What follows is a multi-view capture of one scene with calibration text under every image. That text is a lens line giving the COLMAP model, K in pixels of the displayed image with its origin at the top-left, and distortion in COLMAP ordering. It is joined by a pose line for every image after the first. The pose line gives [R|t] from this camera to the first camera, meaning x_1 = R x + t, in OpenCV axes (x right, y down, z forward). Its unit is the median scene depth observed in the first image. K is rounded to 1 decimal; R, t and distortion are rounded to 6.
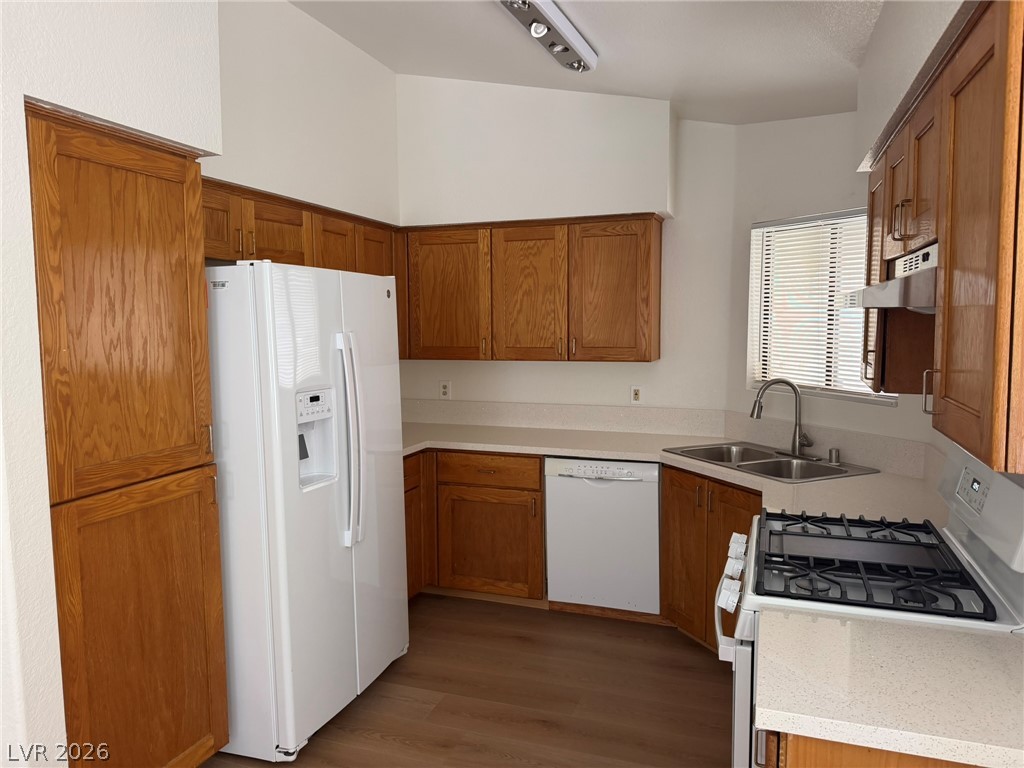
lens RADIAL K [[722.3, 0, 512.9], [0, 722.3, 381.7], [0, 0, 1]] dist [0.088701, -0.111650]
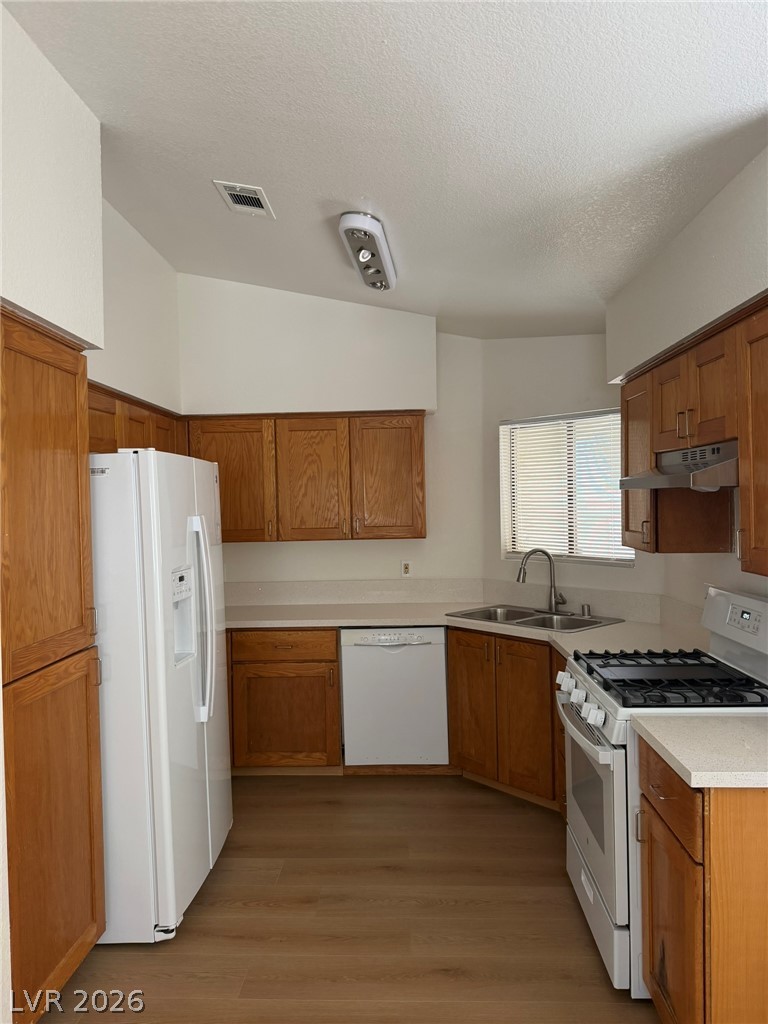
lens RADIAL K [[722.3, 0, 383.6], [0, 722.3, 512.1], [0, 0, 1]] dist [0.088701, -0.111650]
pose [[0.957019, -0.017099, 0.289520, -0.222905], [0.039236, 0.996716, -0.070830, 0.010205], [-0.287358, 0.079146, 0.954548, -0.071190]]
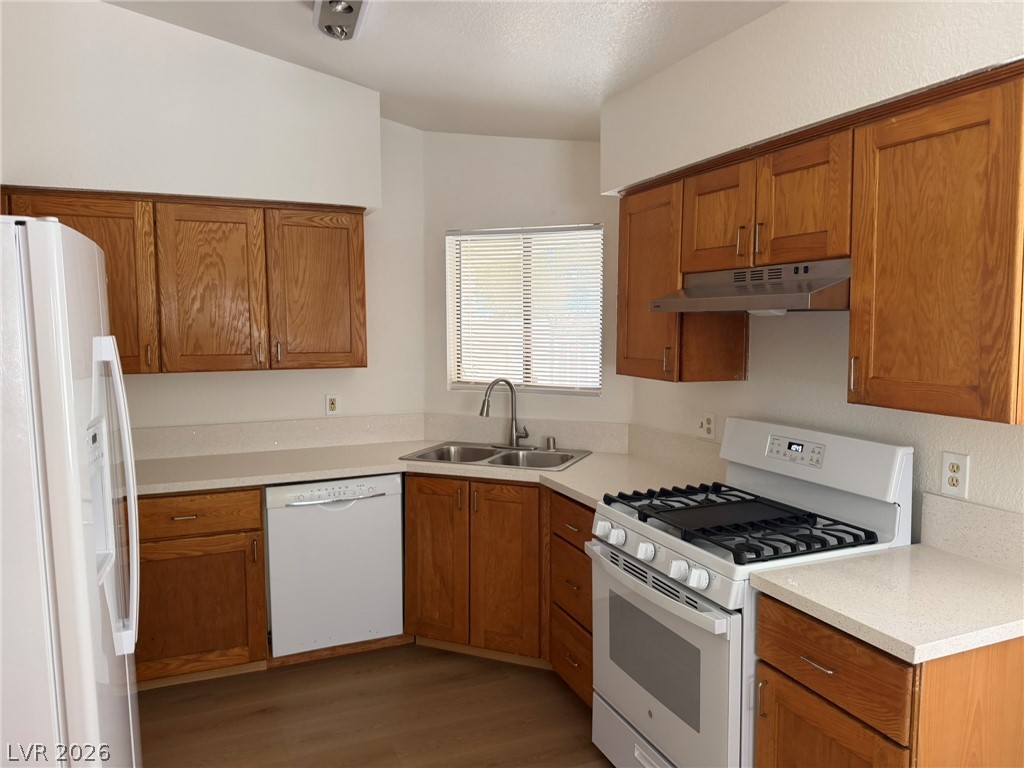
lens RADIAL K [[722.3, 0, 525.5], [0, 722.3, 378.2], [0, 0, 1]] dist [0.088701, -0.111650]
pose [[0.737120, -0.046988, 0.674126, -0.321818], [0.056395, 0.998377, 0.007924, -0.010249], [-0.673405, 0.032176, 0.738574, 0.194055]]
